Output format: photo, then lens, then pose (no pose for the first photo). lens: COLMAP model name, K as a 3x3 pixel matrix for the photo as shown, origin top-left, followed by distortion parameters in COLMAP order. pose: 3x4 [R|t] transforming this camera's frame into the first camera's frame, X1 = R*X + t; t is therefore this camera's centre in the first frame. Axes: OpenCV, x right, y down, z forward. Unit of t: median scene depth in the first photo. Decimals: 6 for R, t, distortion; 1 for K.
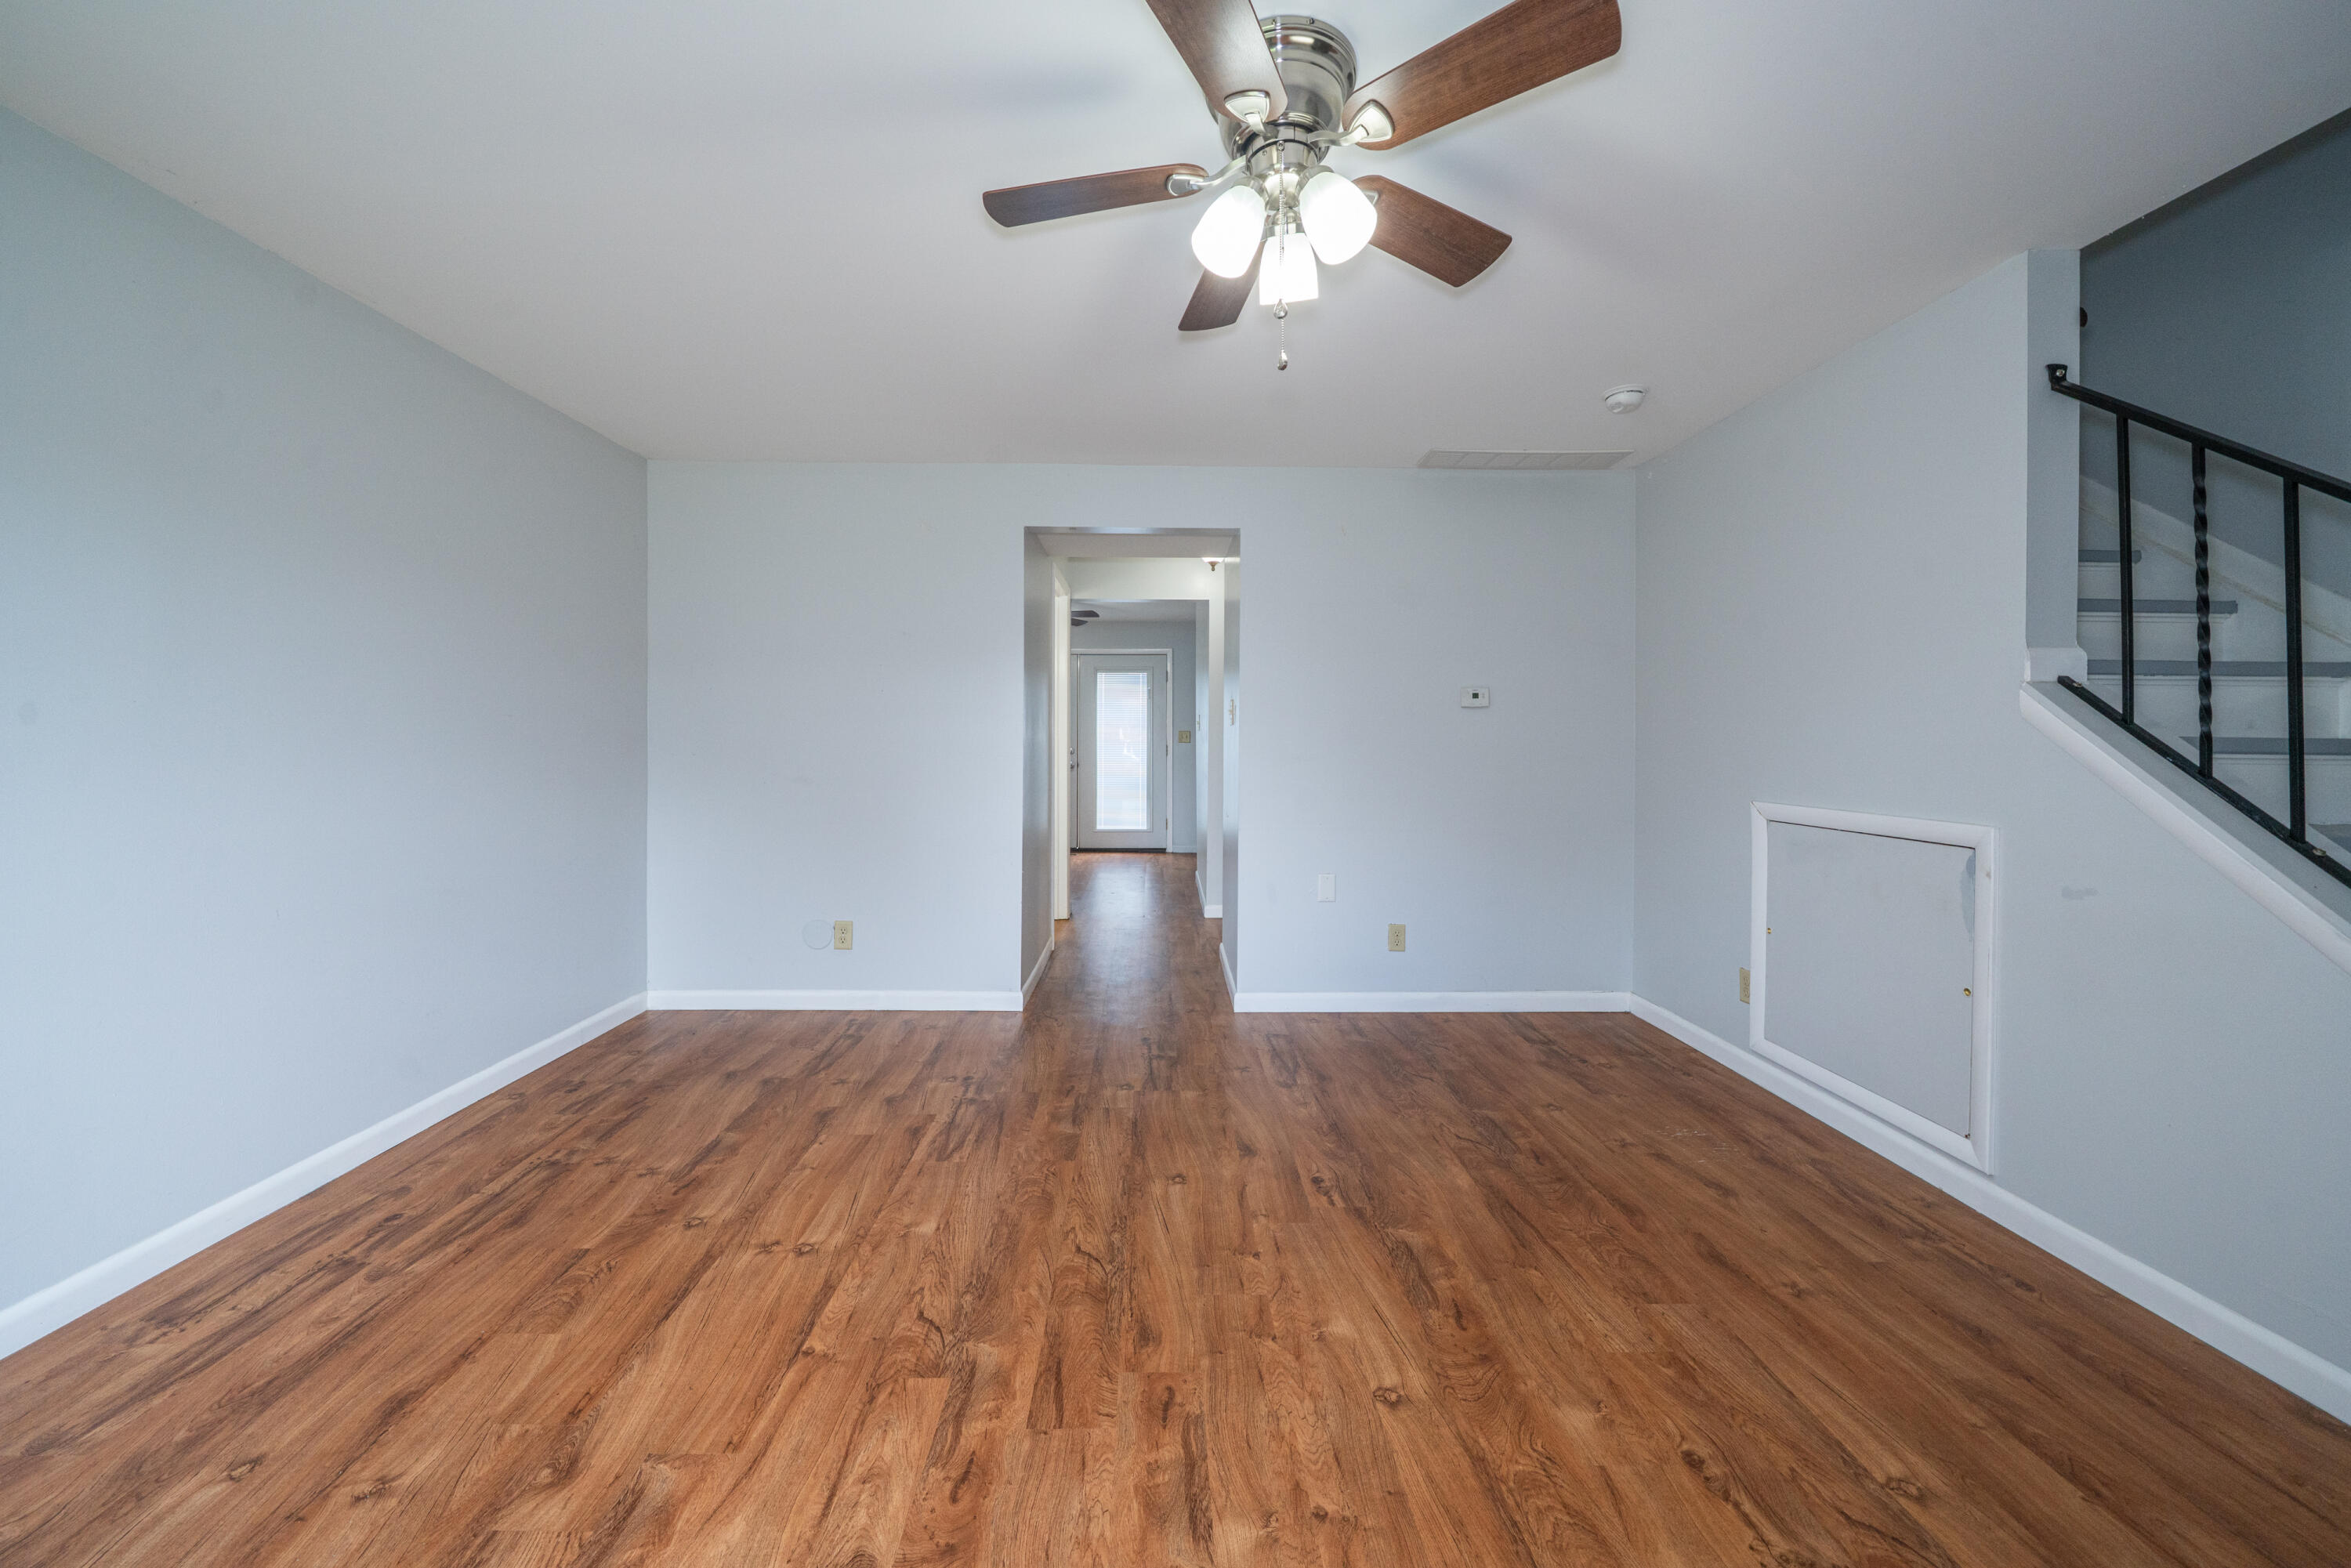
lens RADIAL K [[825.3, 0, 1161.0], [0, 825.3, 739.4], [0, 0, 1]] dist [-0.007363, -0.000138]
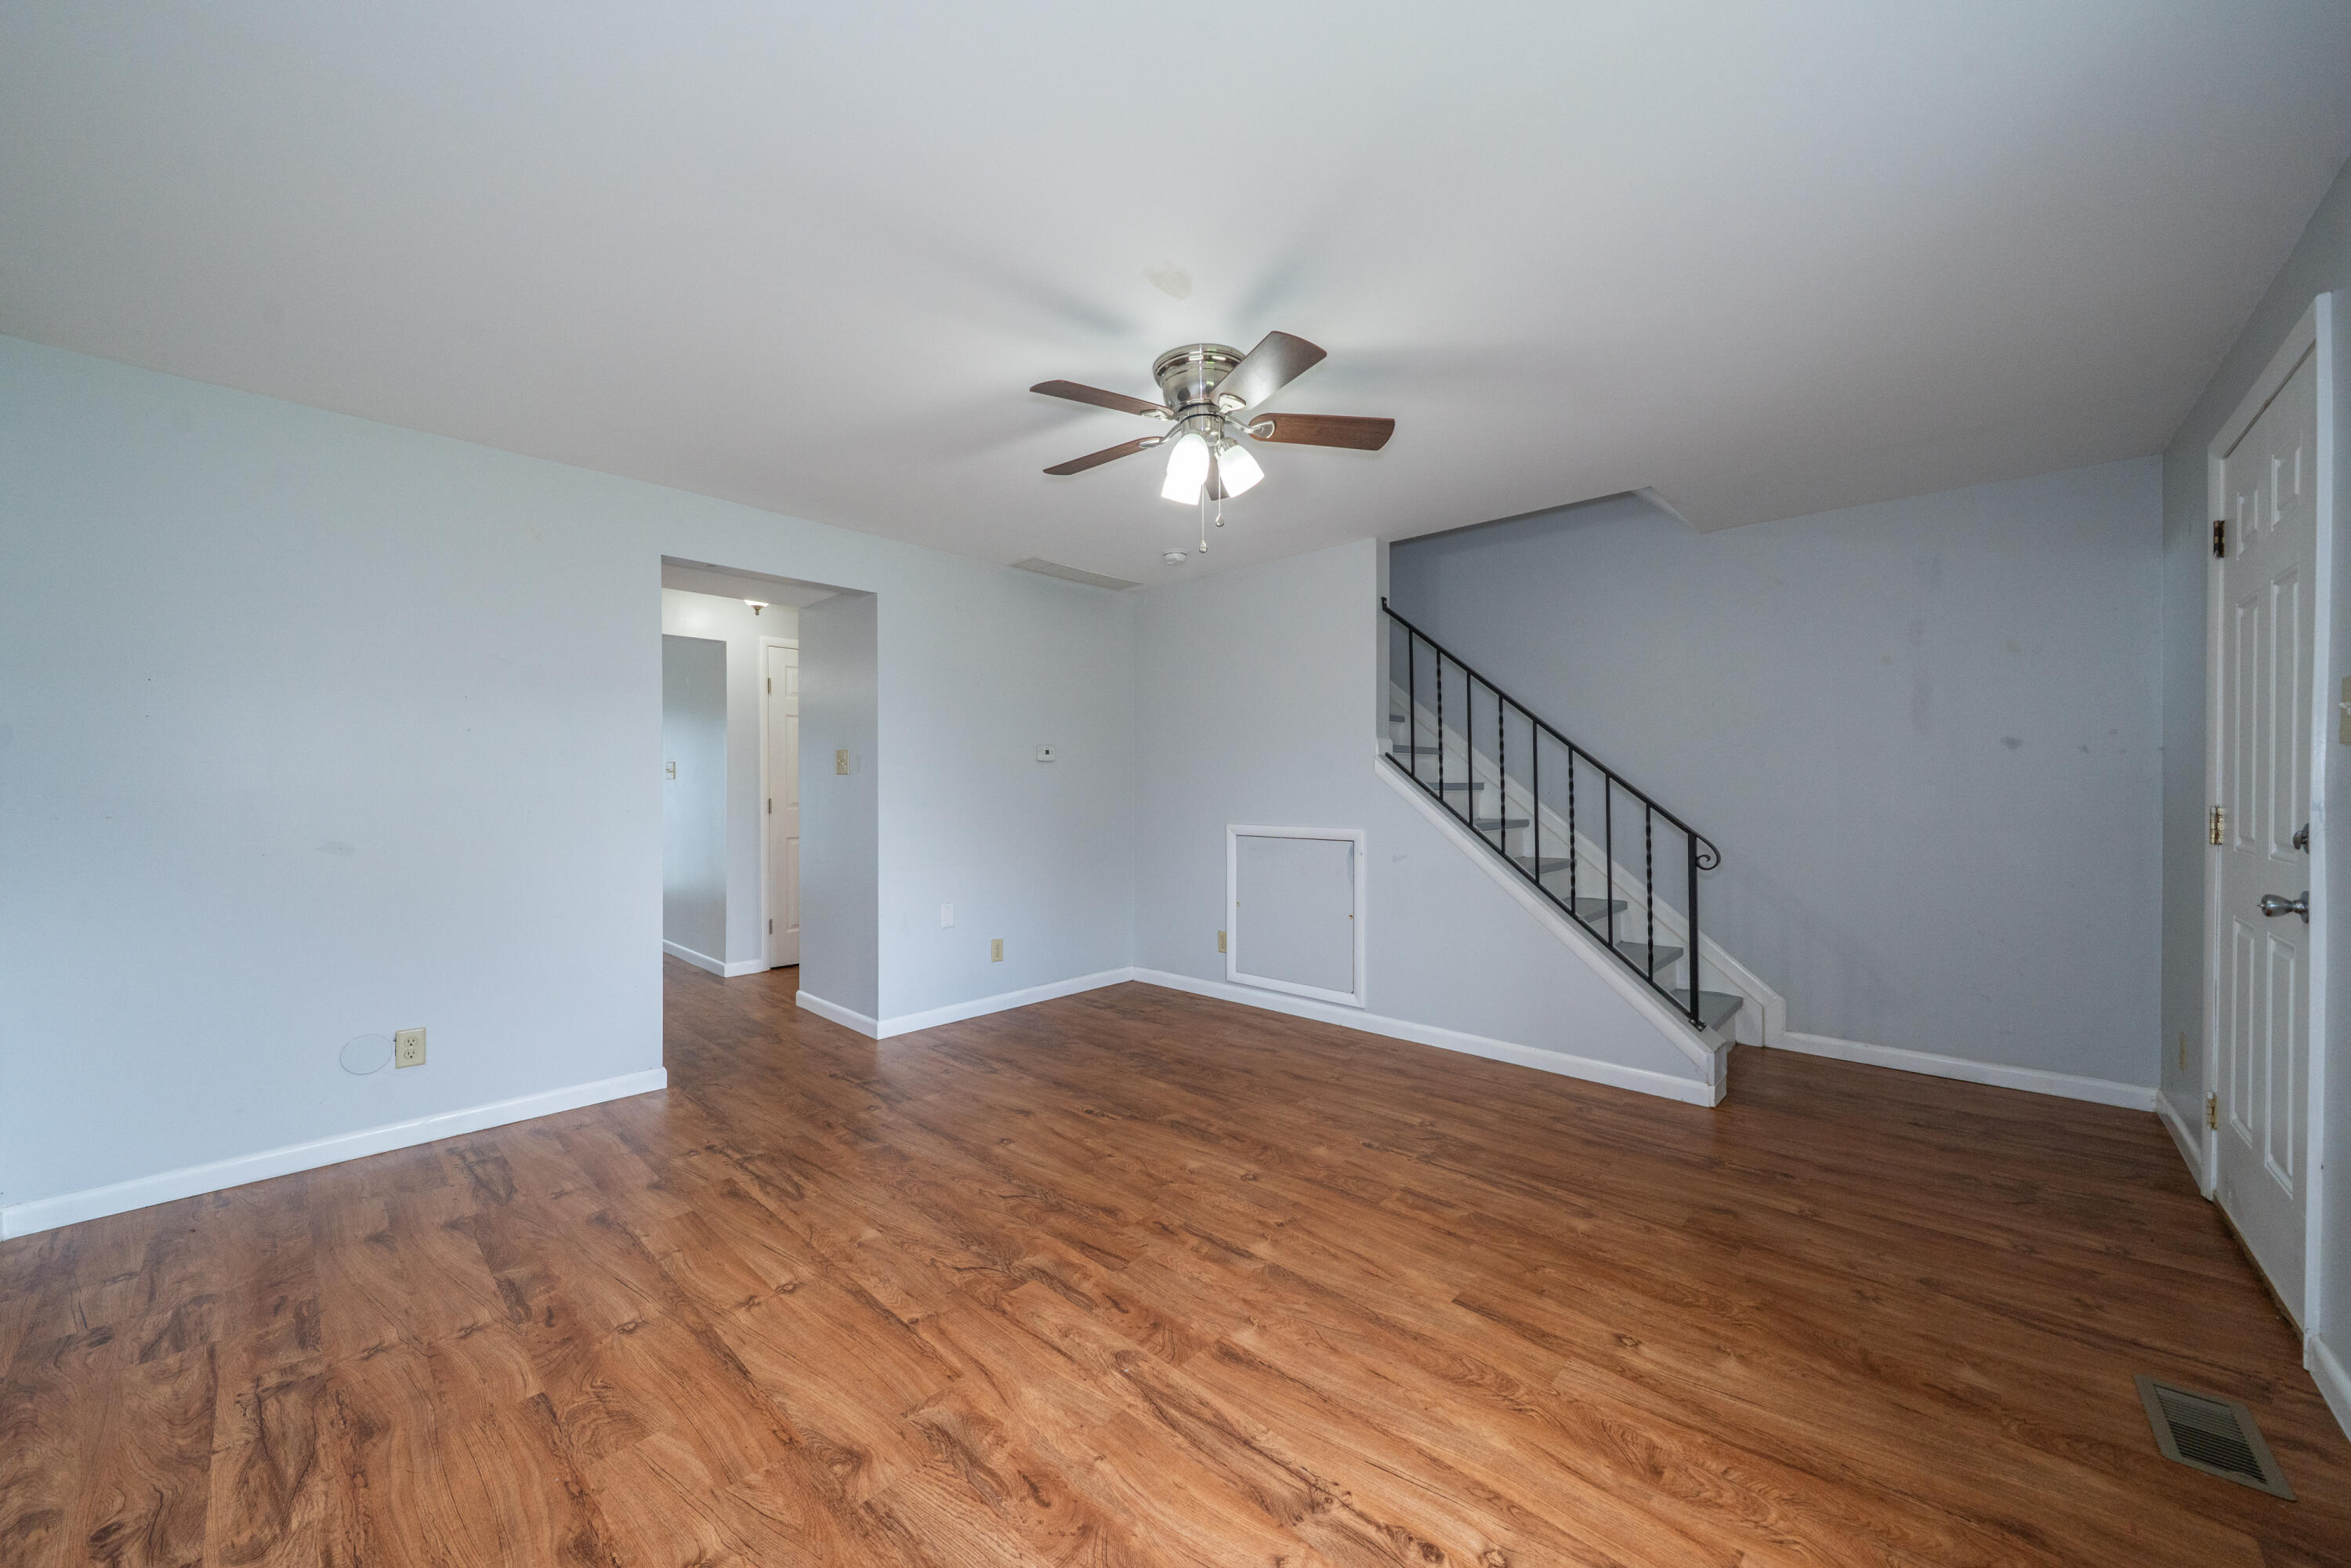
lens RADIAL K [[851.5, 0, 1124.7], [0, 851.5, 791.0], [0, 0, 1]] dist [-0.003482, -0.000245]
pose [[0.712126, -0.009581, 0.701986, -0.807261], [0.007460, 0.999954, 0.006079, -0.000331], [-0.702012, 0.000908, 0.712165, -0.042498]]
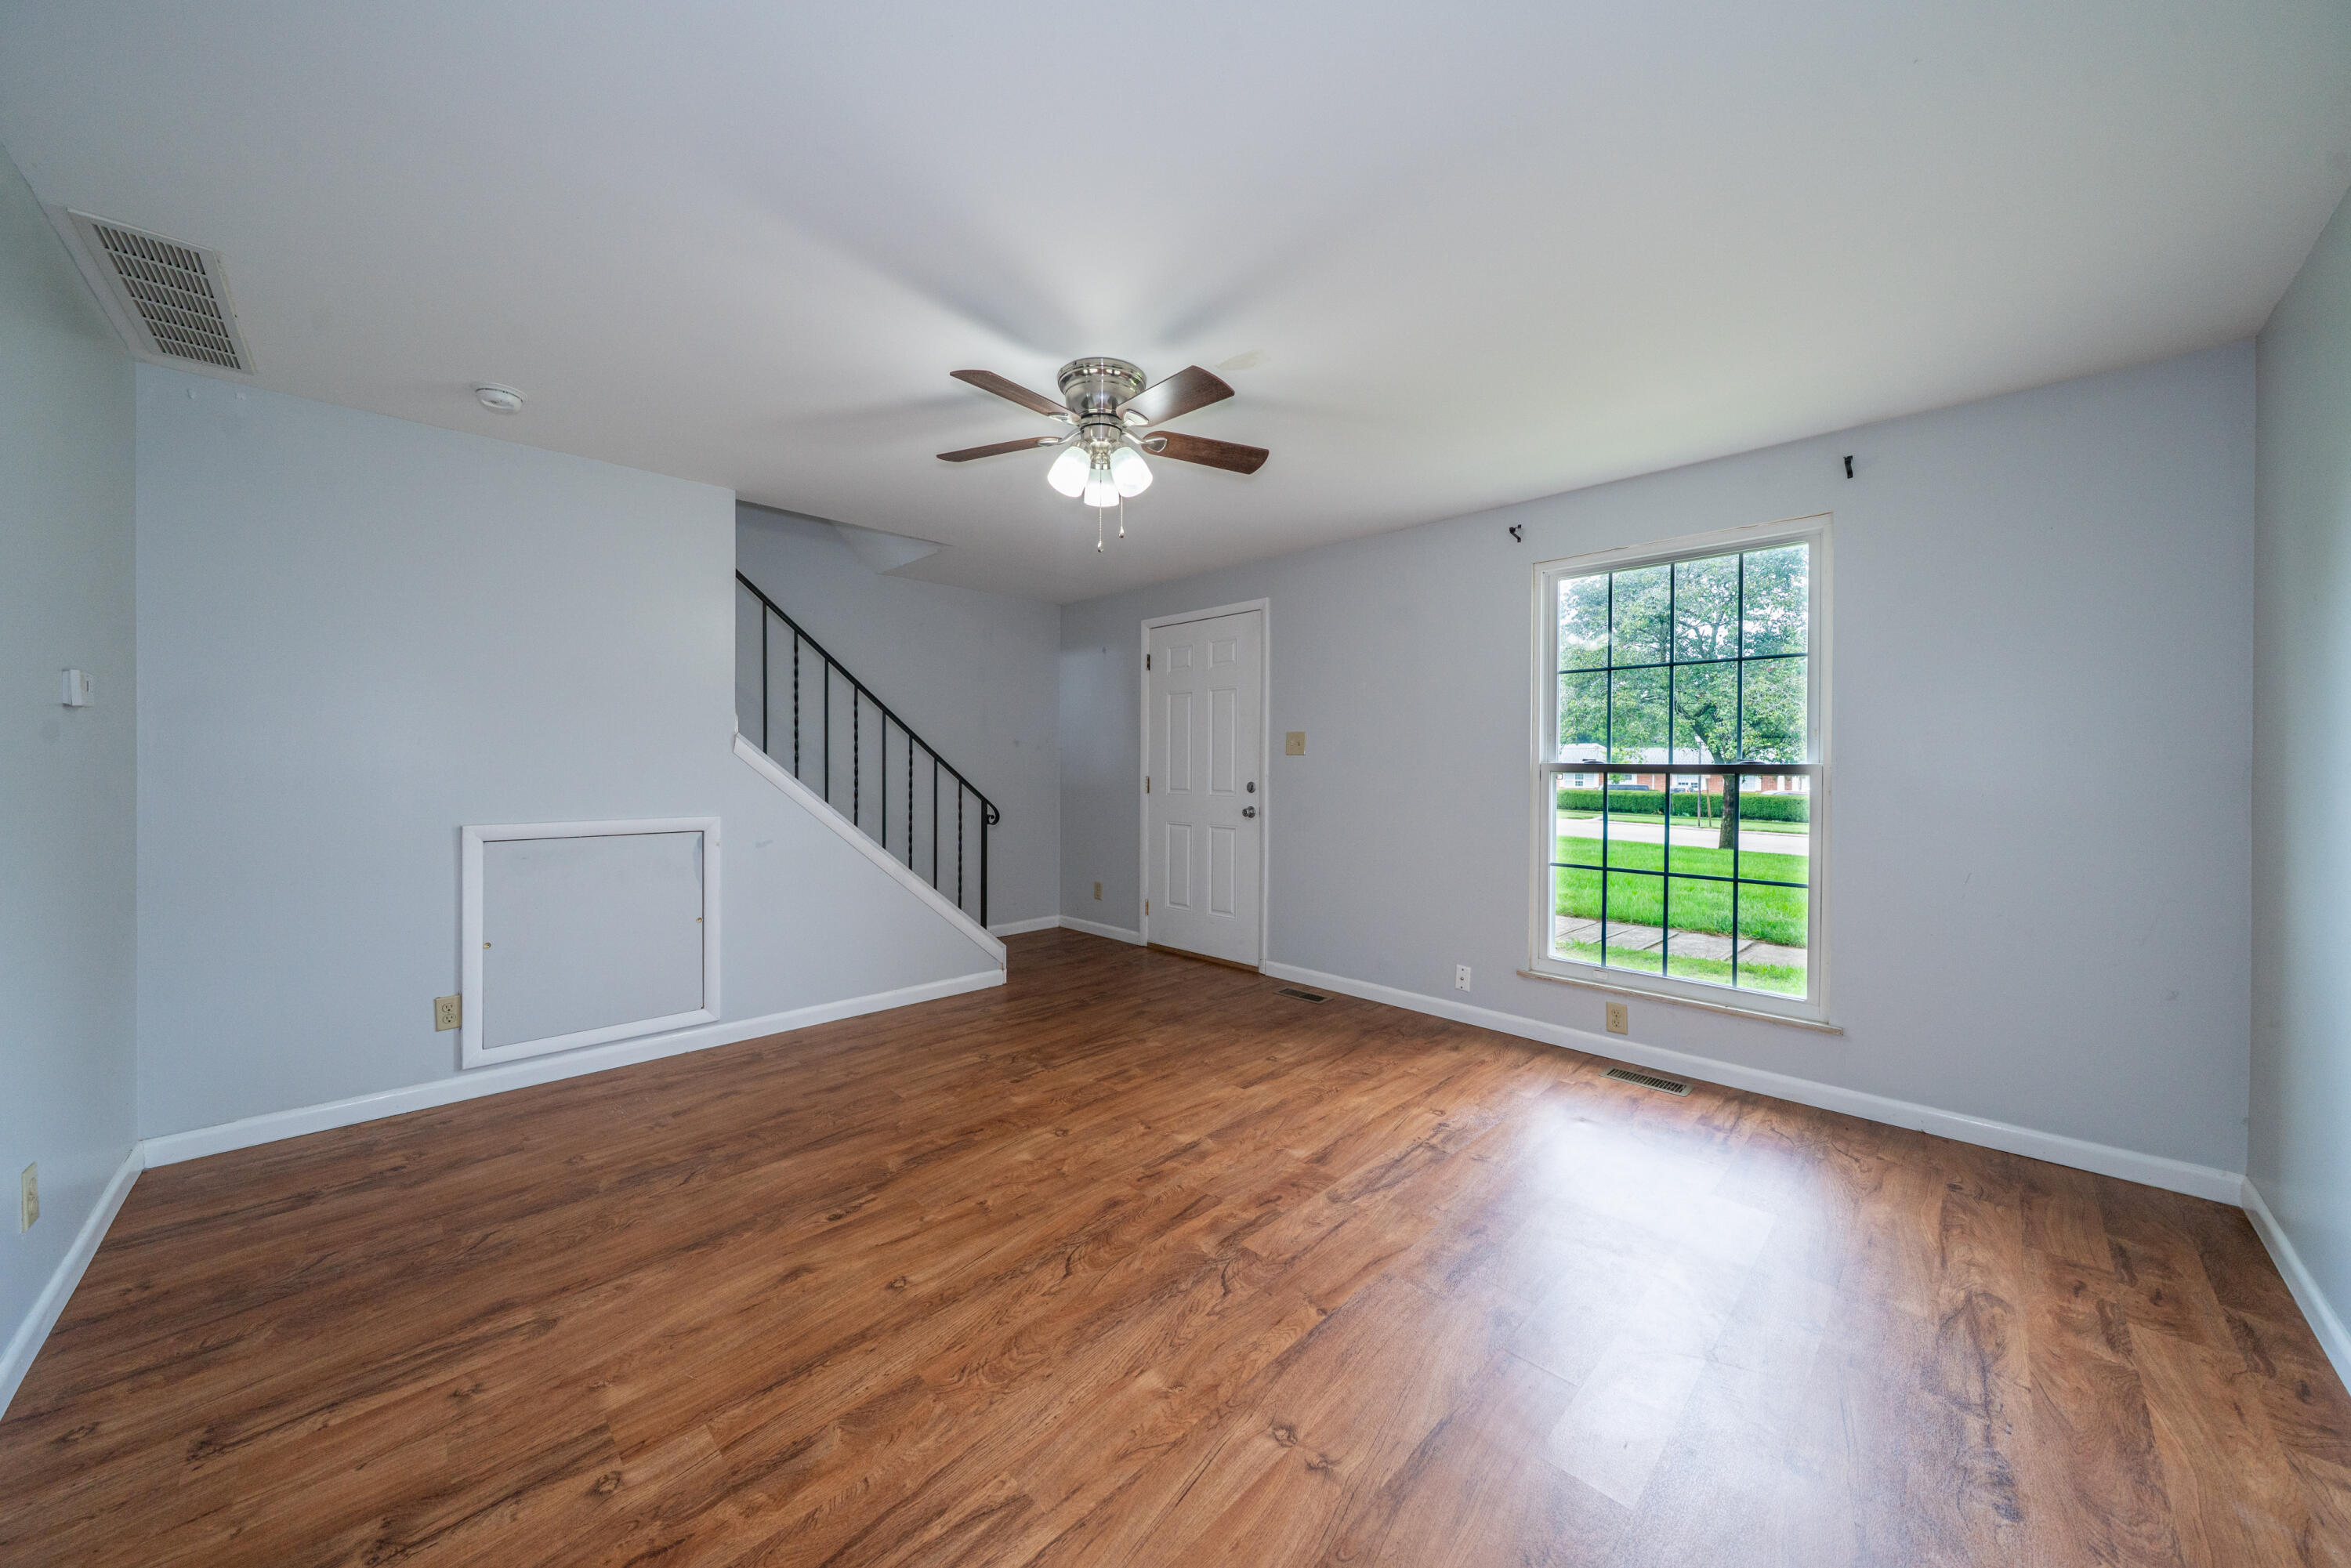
lens RADIAL K [[806.4, 0, 1161.0], [0, 806.4, 766.2], [0, 0, 1]] dist [-0.002352, -0.000132]
pose [[-0.686585, -0.010059, 0.726980, -0.834309], [-0.006241, 0.999949, 0.007941, -0.014678], [-0.727023, 0.000916, -0.686613, 1.488215]]
